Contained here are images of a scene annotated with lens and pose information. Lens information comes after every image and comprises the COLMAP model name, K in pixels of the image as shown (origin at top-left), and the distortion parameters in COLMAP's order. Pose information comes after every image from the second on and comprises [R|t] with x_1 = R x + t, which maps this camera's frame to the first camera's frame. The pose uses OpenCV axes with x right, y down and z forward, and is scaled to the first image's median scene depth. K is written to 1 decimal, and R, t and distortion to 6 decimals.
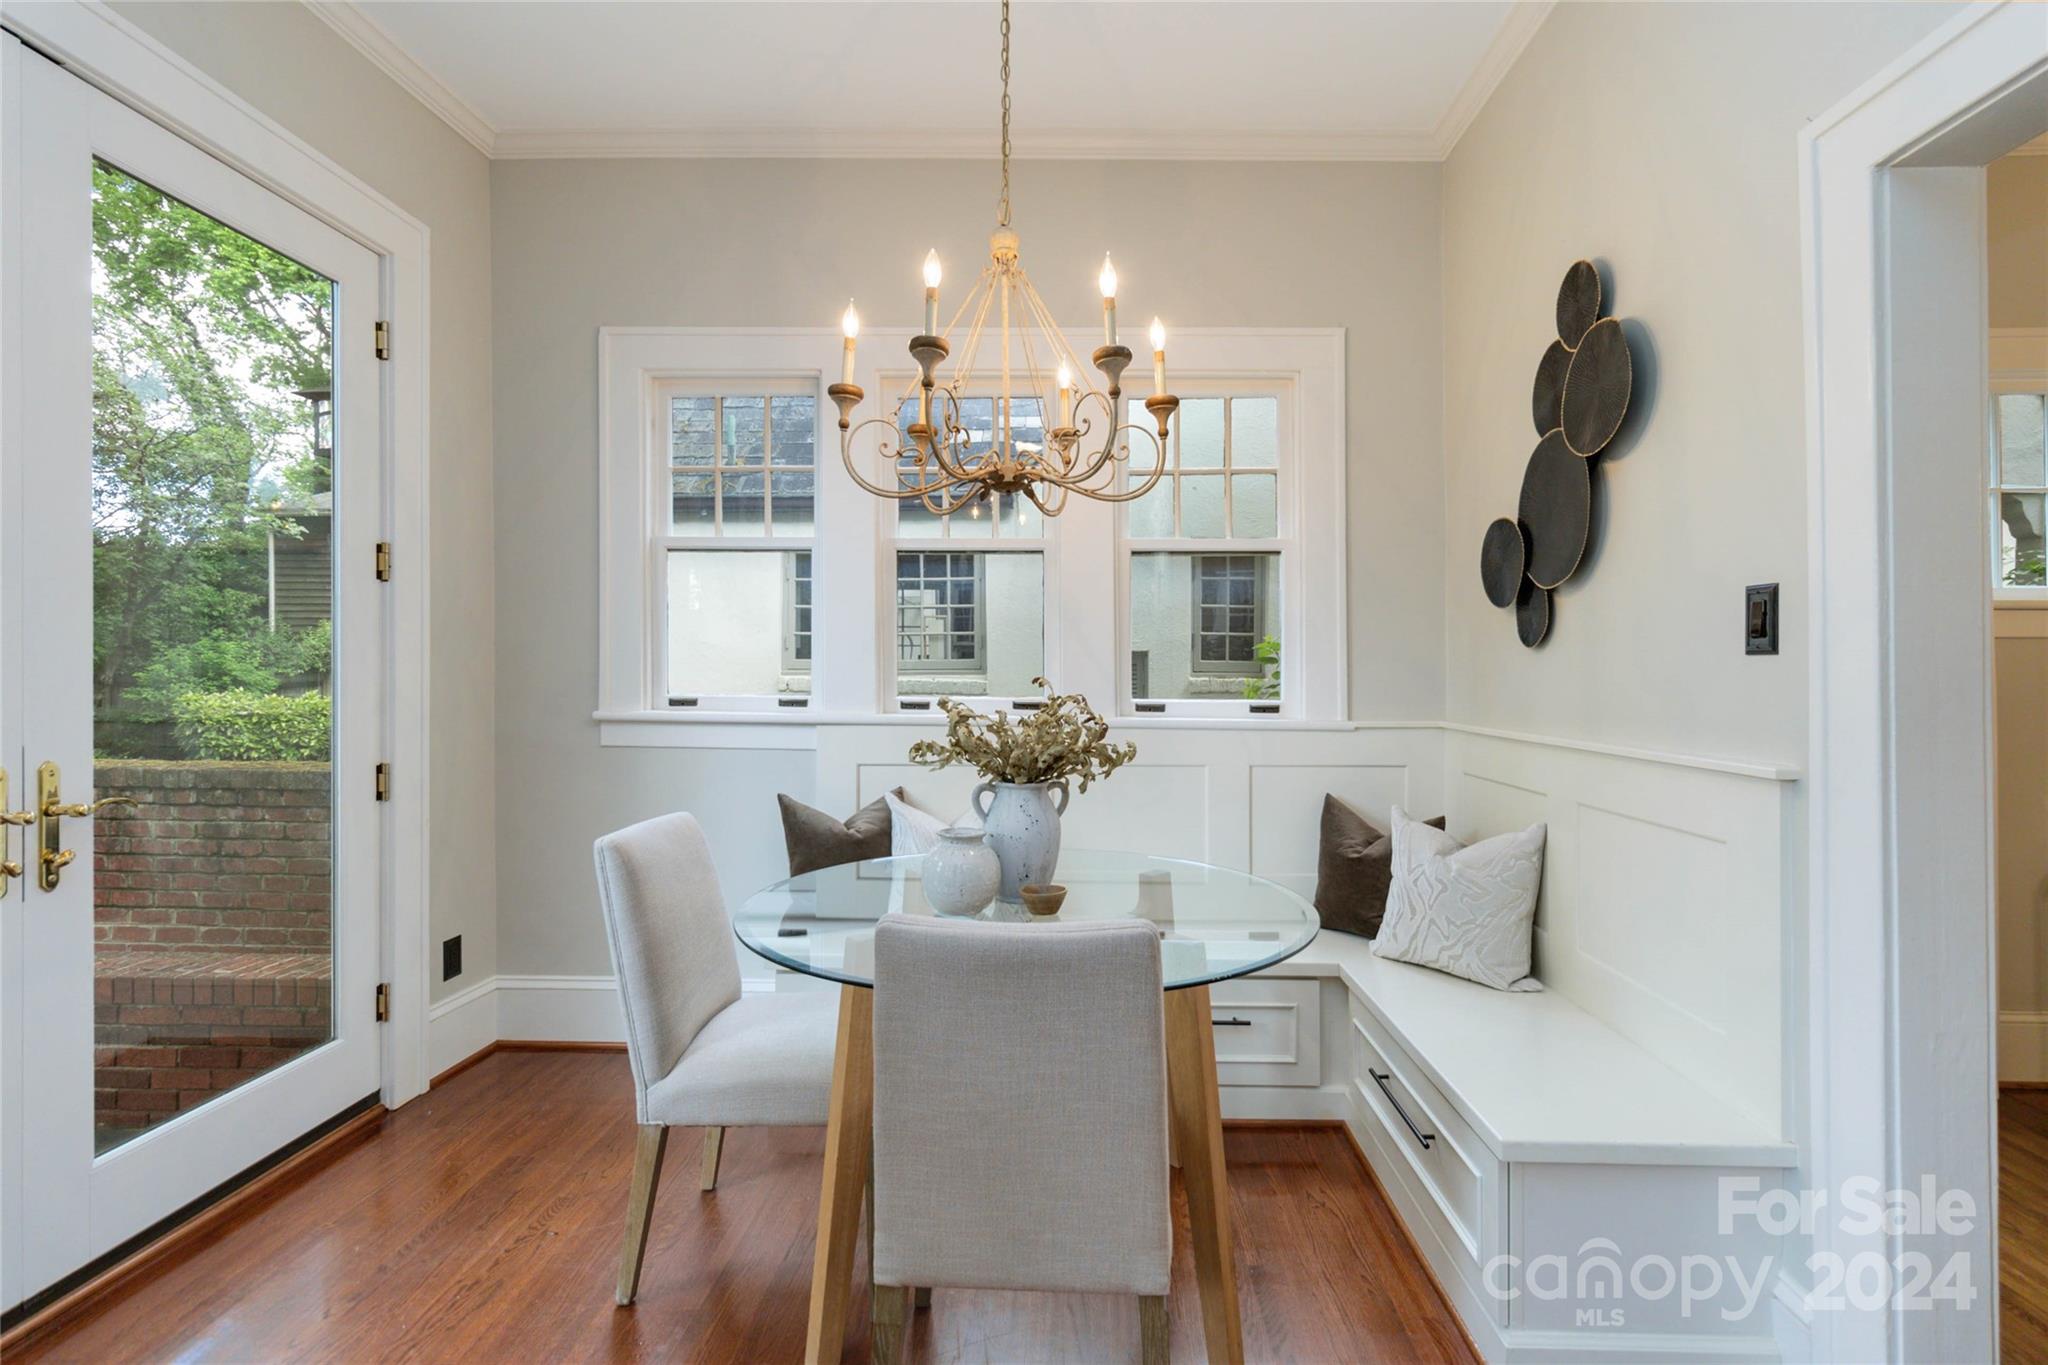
lens RADIAL K [[965.8, 0, 1021.0], [0, 965.8, 670.4], [0, 0, 1]] dist [-0.004646, 0.000024]
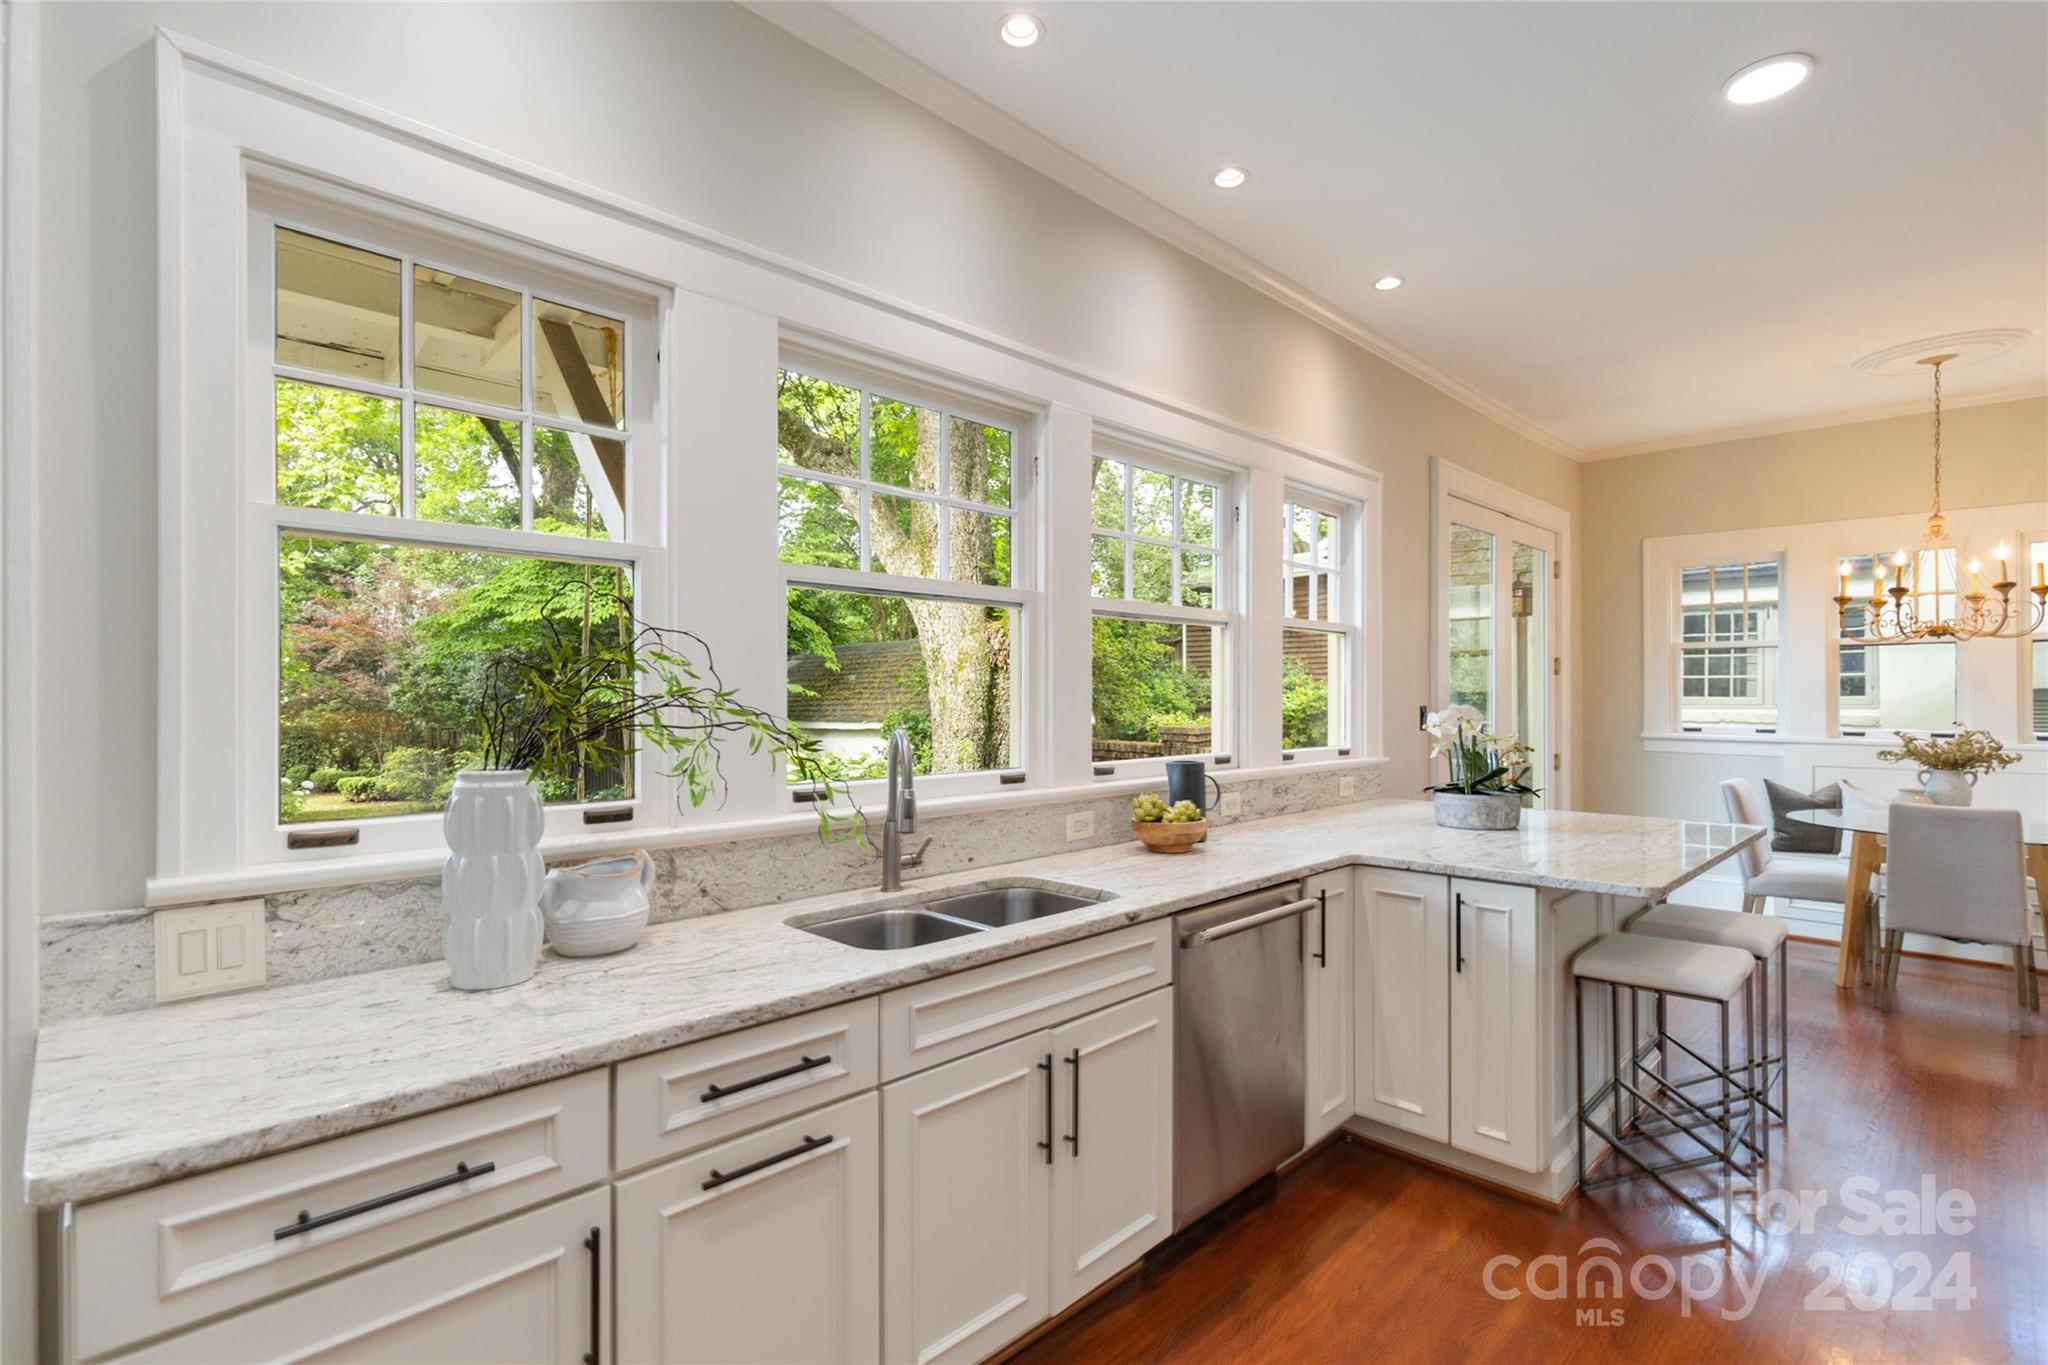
lens RADIAL K [[945.4, 0, 1019.8], [0, 945.4, 699.9], [0, 0, 1]] dist [0.000699, 0.000247]
pose [[0.732405, -0.000921, -0.680869, -0.056594], [0.004845, 0.999981, 0.003858, -0.044625], [0.680852, -0.006124, 0.732395, -1.454100]]
